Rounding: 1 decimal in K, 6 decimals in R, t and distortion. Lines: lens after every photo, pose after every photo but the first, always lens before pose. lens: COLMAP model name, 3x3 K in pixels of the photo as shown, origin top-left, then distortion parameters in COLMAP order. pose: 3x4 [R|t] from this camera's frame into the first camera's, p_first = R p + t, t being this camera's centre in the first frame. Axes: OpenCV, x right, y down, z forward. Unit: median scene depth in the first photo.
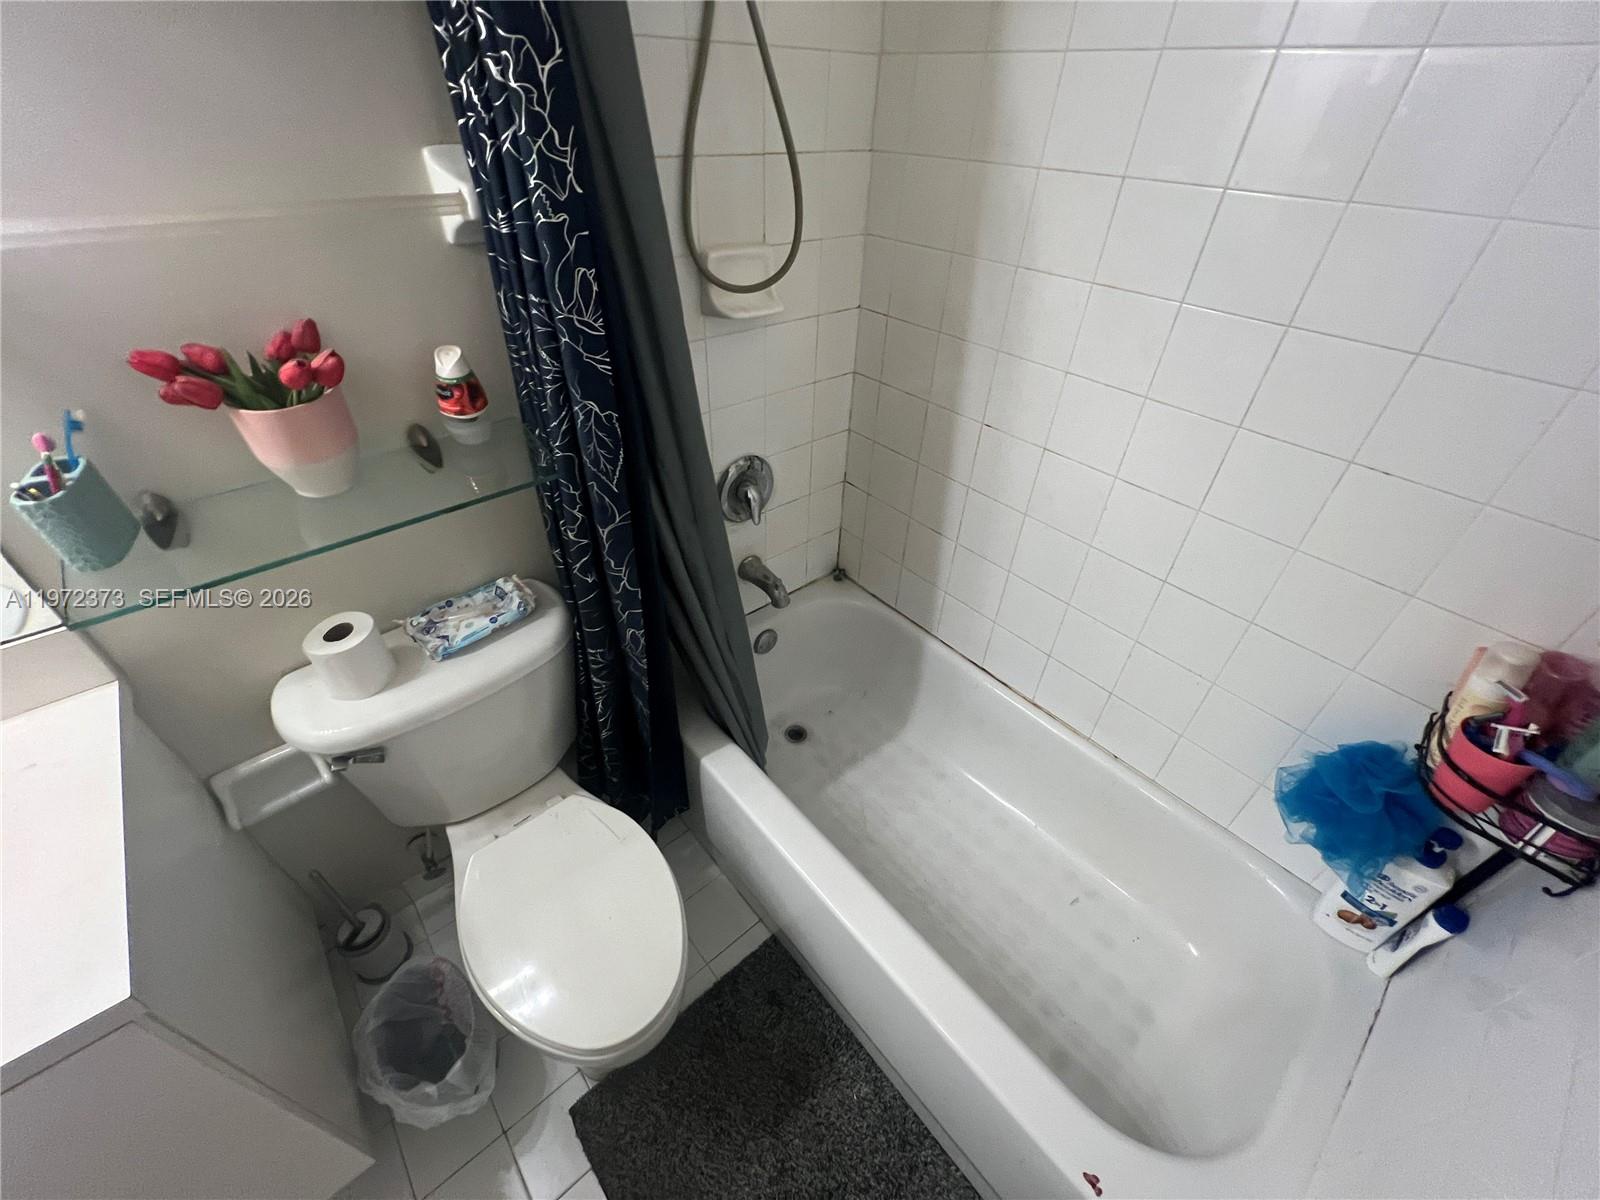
lens RADIAL K [[643.3, 0, 796.3], [0, 643.3, 599.6], [0, 0, 1]] dist [-0.002909, 0.000707]
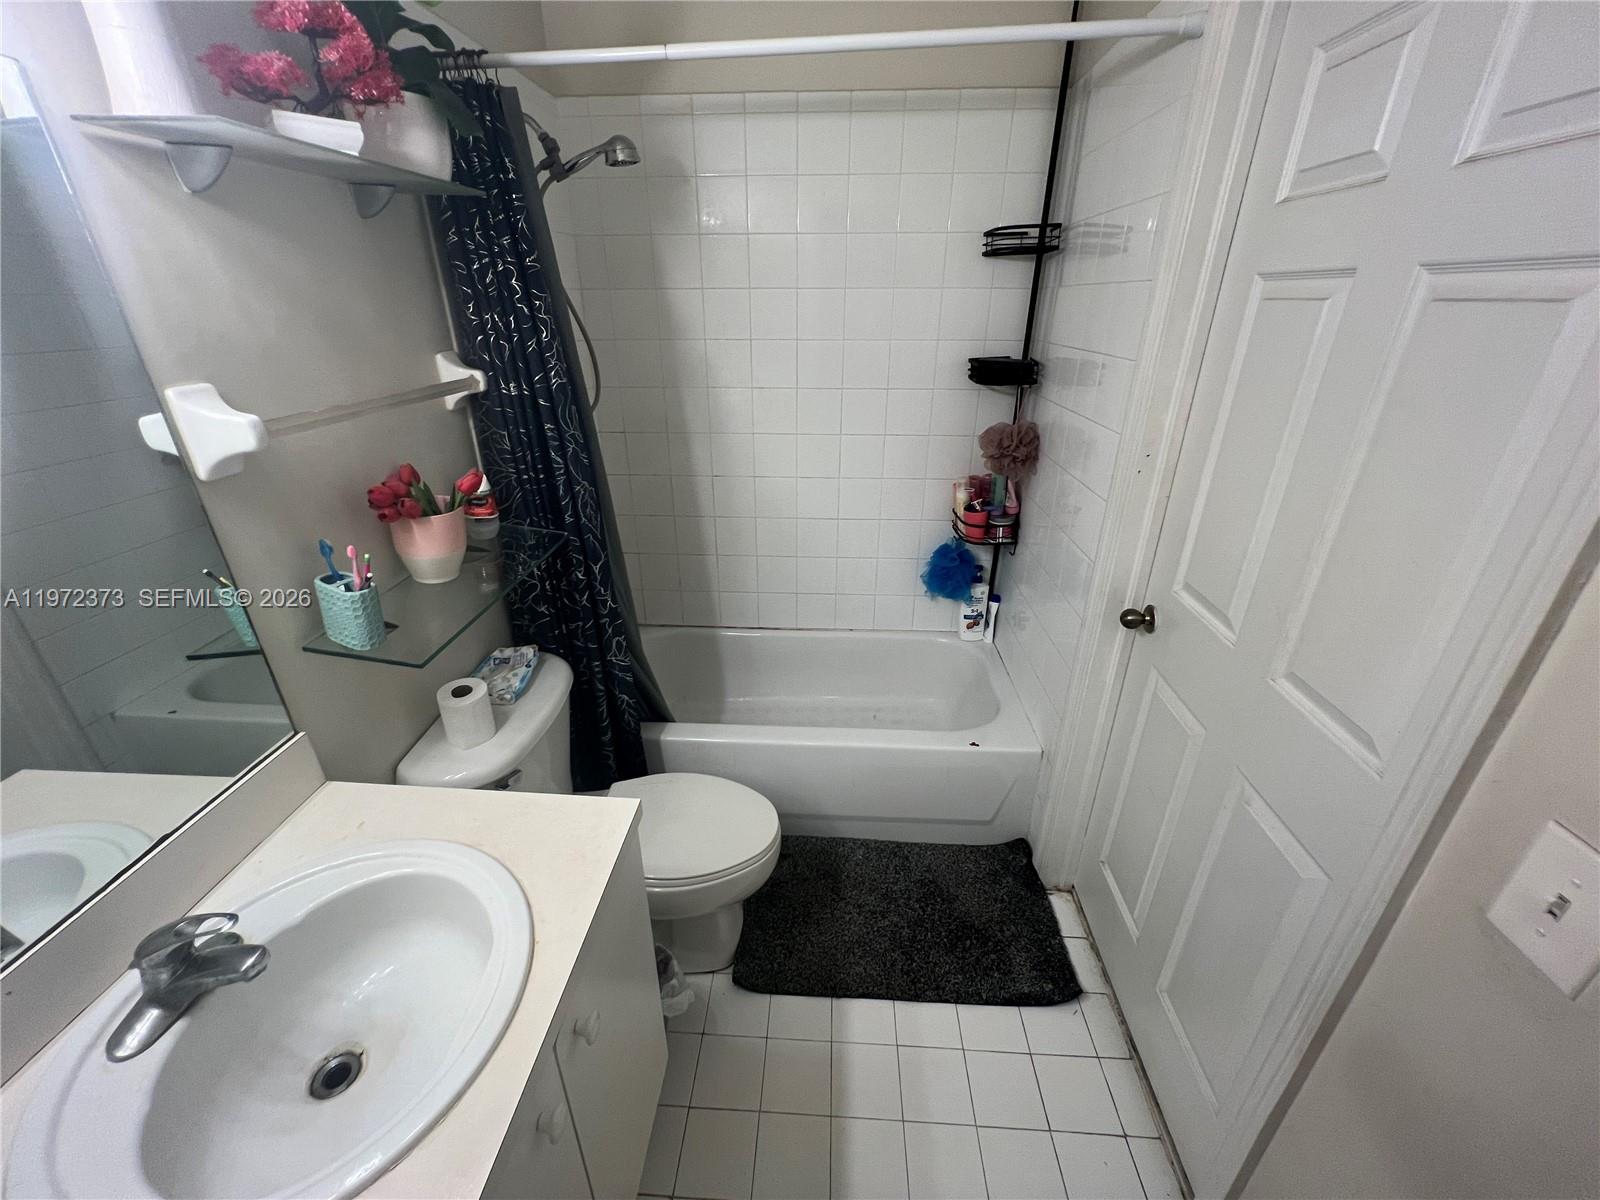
lens RADIAL K [[643.3, 0, 792.8], [0, 643.3, 598.6], [0, 0, 1]] dist [-0.002909, 0.000707]
pose [[0.694071, -0.330322, 0.639650, -1.059309], [0.464729, 0.884168, -0.047674, 0.267731], [-0.549811, 0.330353, 0.767186, -0.431685]]
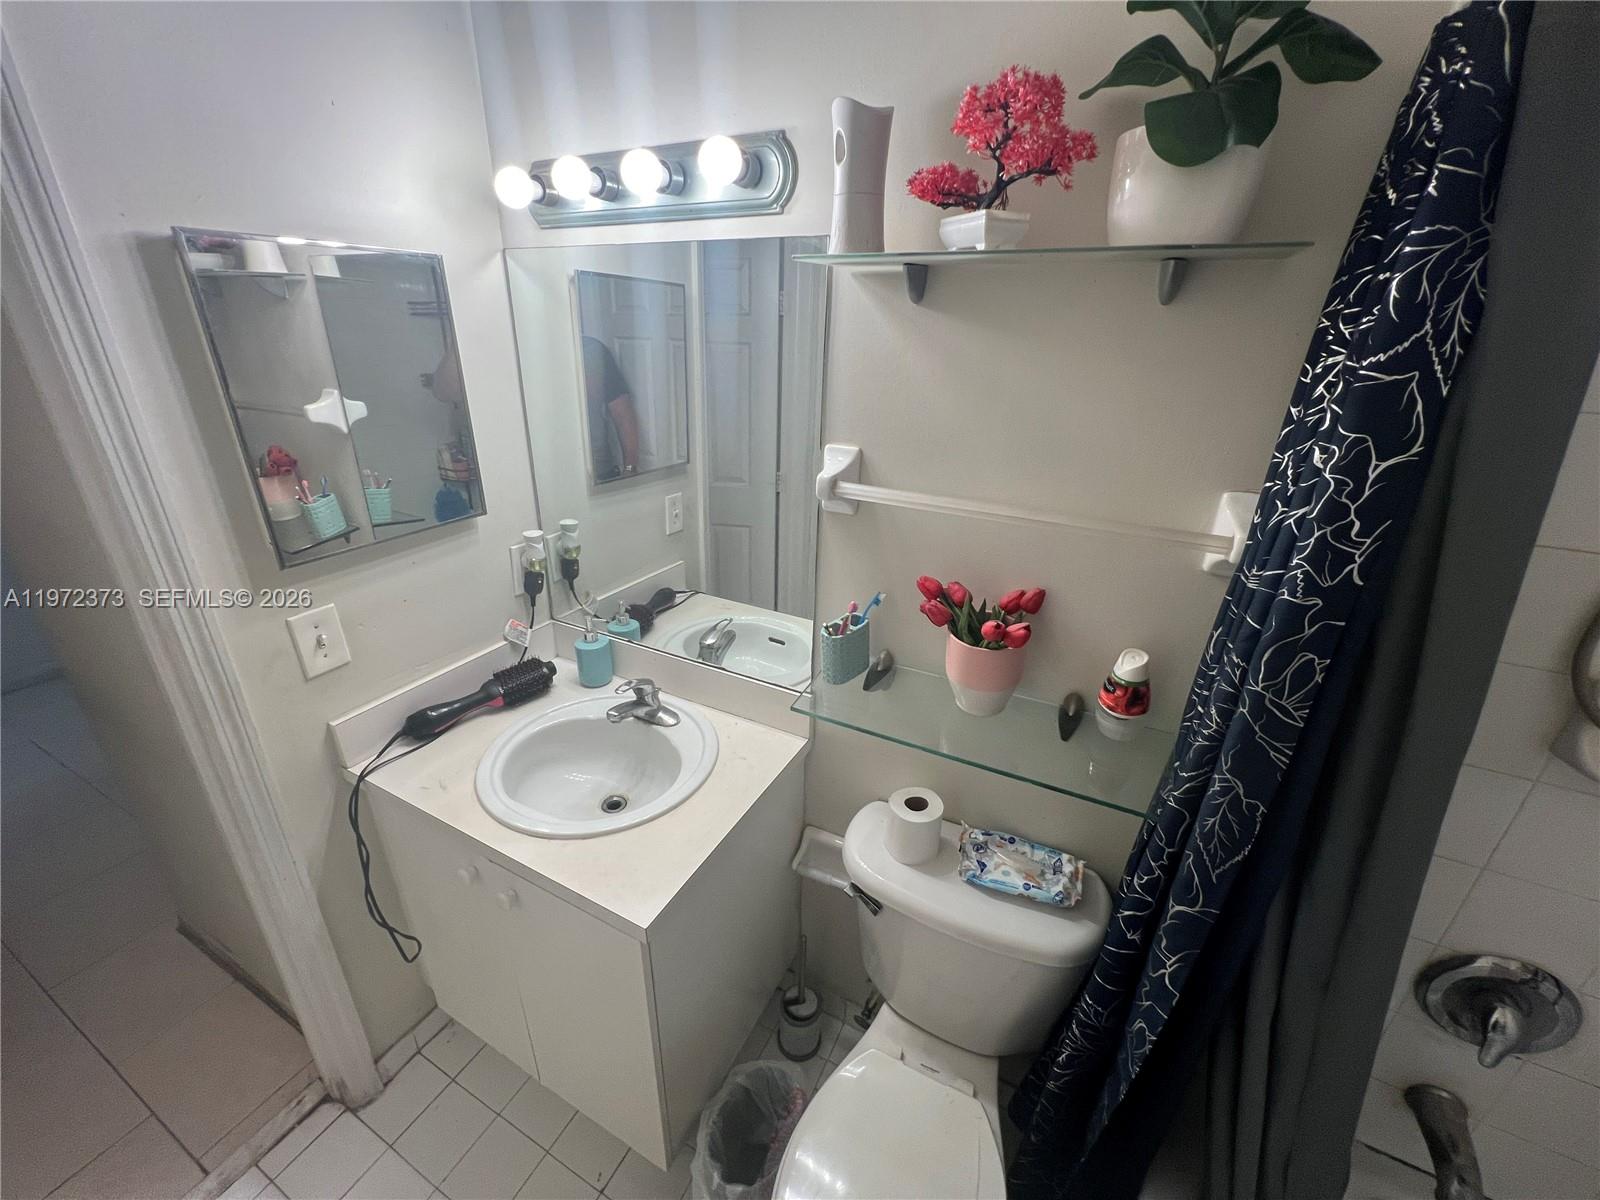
lens RADIAL K [[643.3, 0, 800.0], [0, 643.3, 600.5], [0, 0, 1]] dist [-0.002909, 0.000707]
pose [[0.383460, 0.352672, -0.853569, 0.082901], [-0.590352, 0.804350, 0.067124, -0.210318], [0.710241, 0.478167, 0.516637, 0.065115]]
